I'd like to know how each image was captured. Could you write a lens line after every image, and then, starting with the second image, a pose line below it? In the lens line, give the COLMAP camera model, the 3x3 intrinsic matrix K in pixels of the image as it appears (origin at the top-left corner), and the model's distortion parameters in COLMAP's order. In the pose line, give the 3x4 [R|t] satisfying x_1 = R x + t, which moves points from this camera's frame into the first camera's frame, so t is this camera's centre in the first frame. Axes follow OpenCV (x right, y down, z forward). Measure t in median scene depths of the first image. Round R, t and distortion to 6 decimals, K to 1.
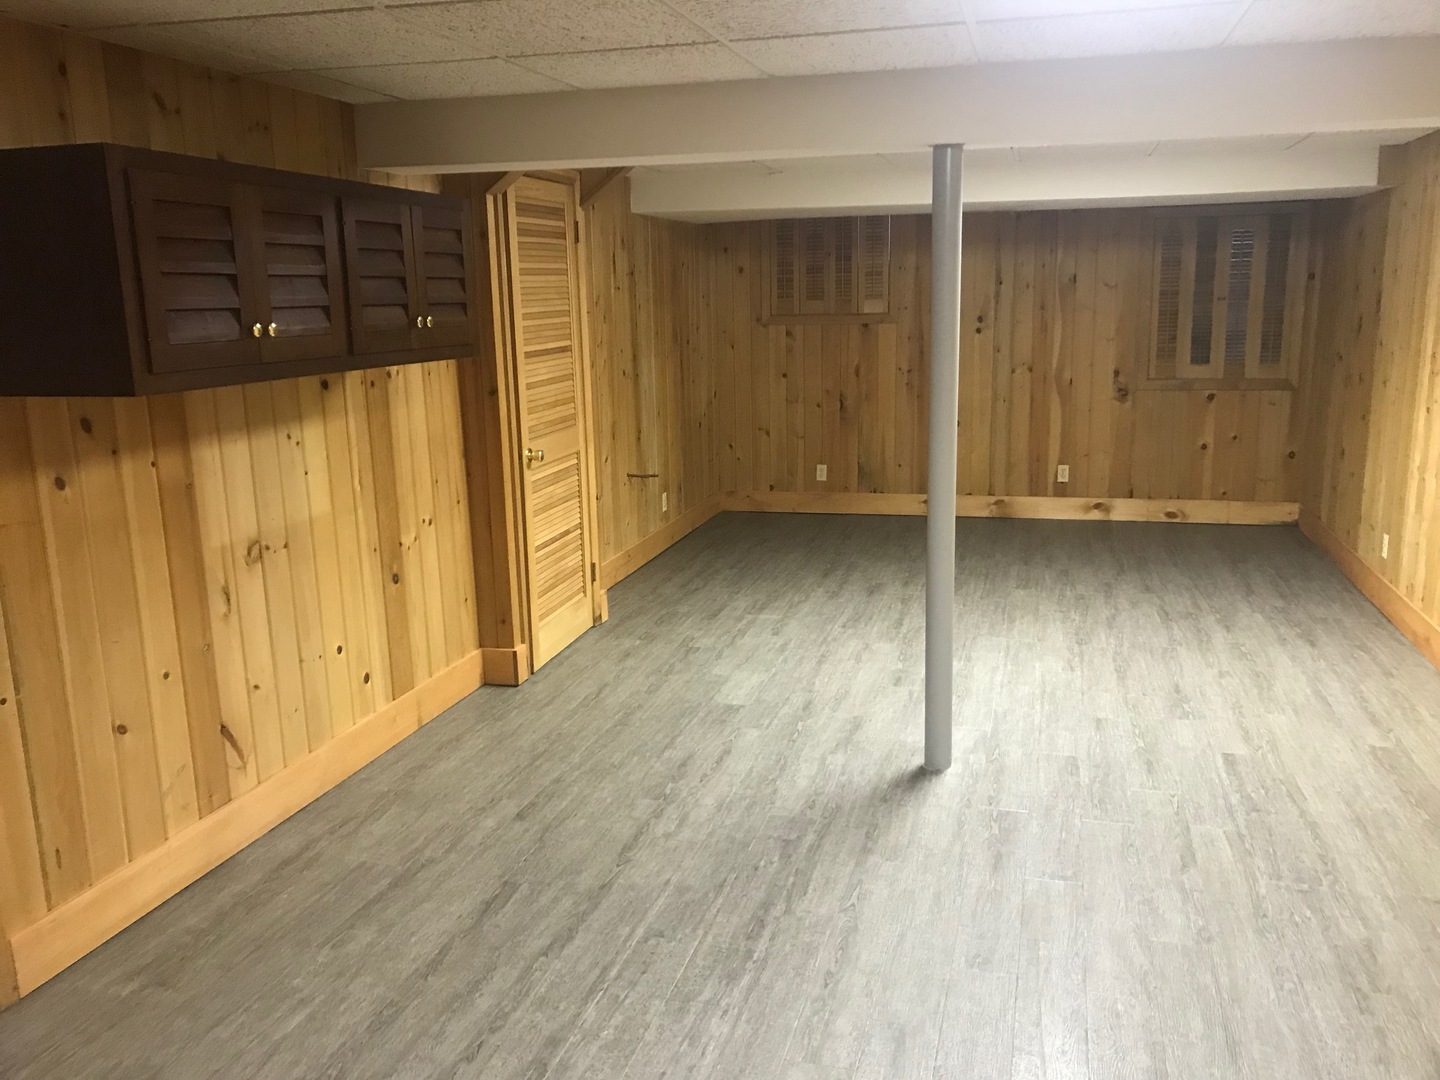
lens RADIAL K [[1190.8, 0, 716.4], [0, 1190.8, 532.8], [0, 0, 1]] dist [0.014880, 0.004628]
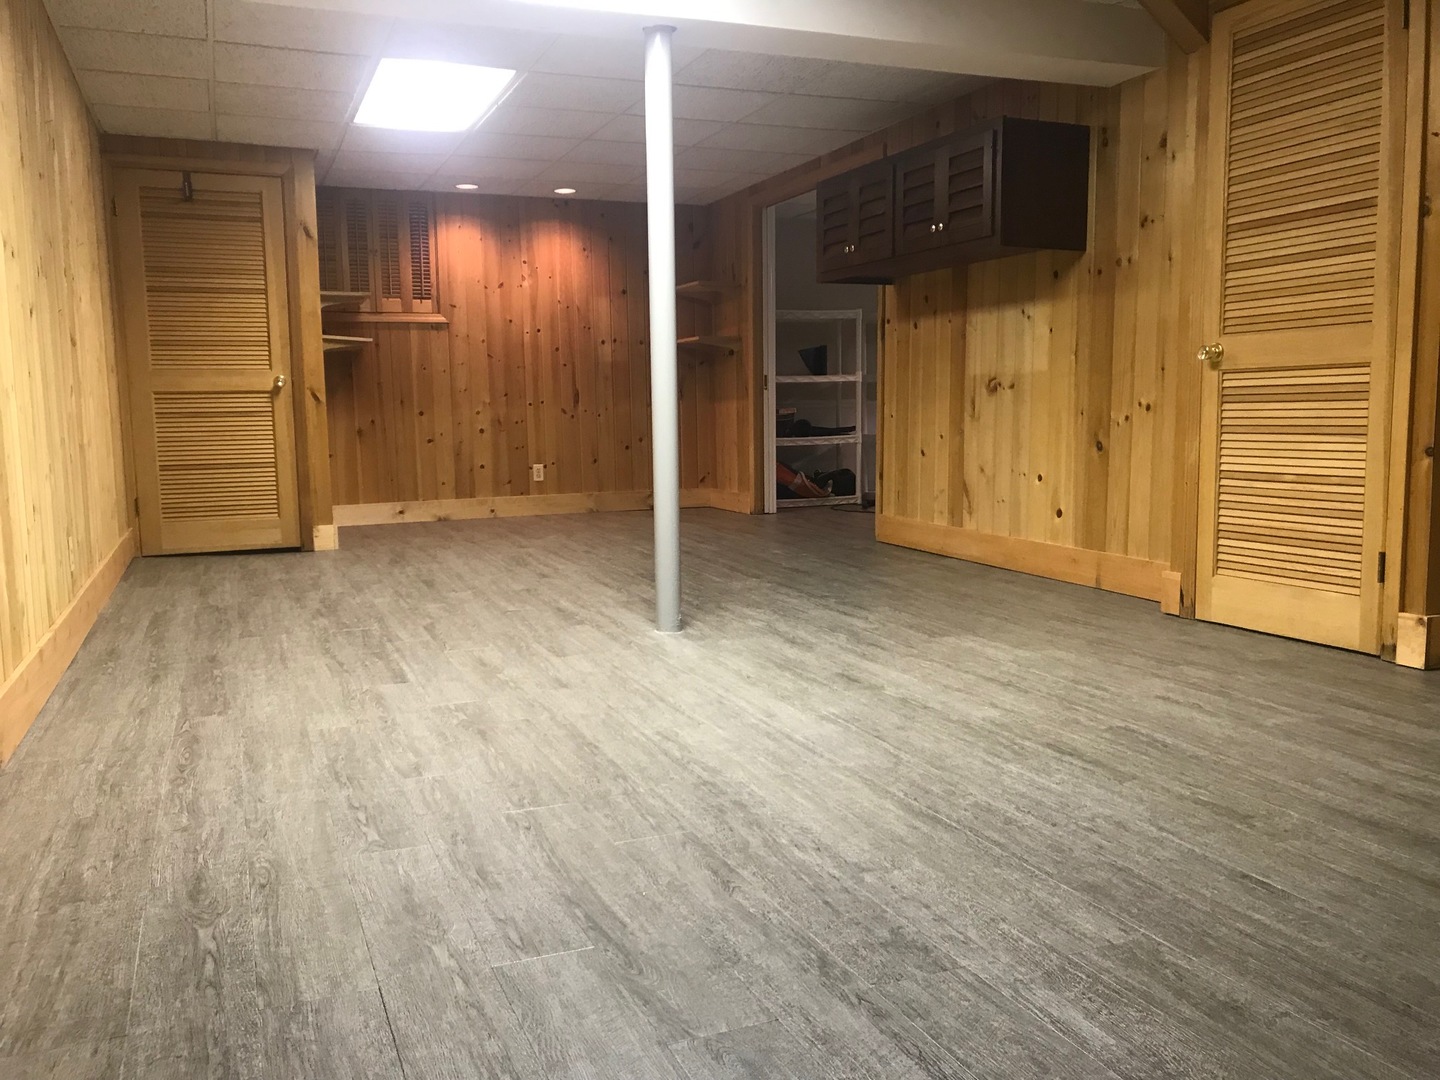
lens RADIAL K [[1190.8, 0, 719.6], [0, 1190.8, 546.0], [0, 0, 1]] dist [0.014880, 0.004628]
pose [[-0.788187, 0.103400, -0.606687, 0.631590], [-0.096786, 0.952693, 0.288112, -0.144136], [0.607777, 0.285805, -0.740893, 1.454059]]
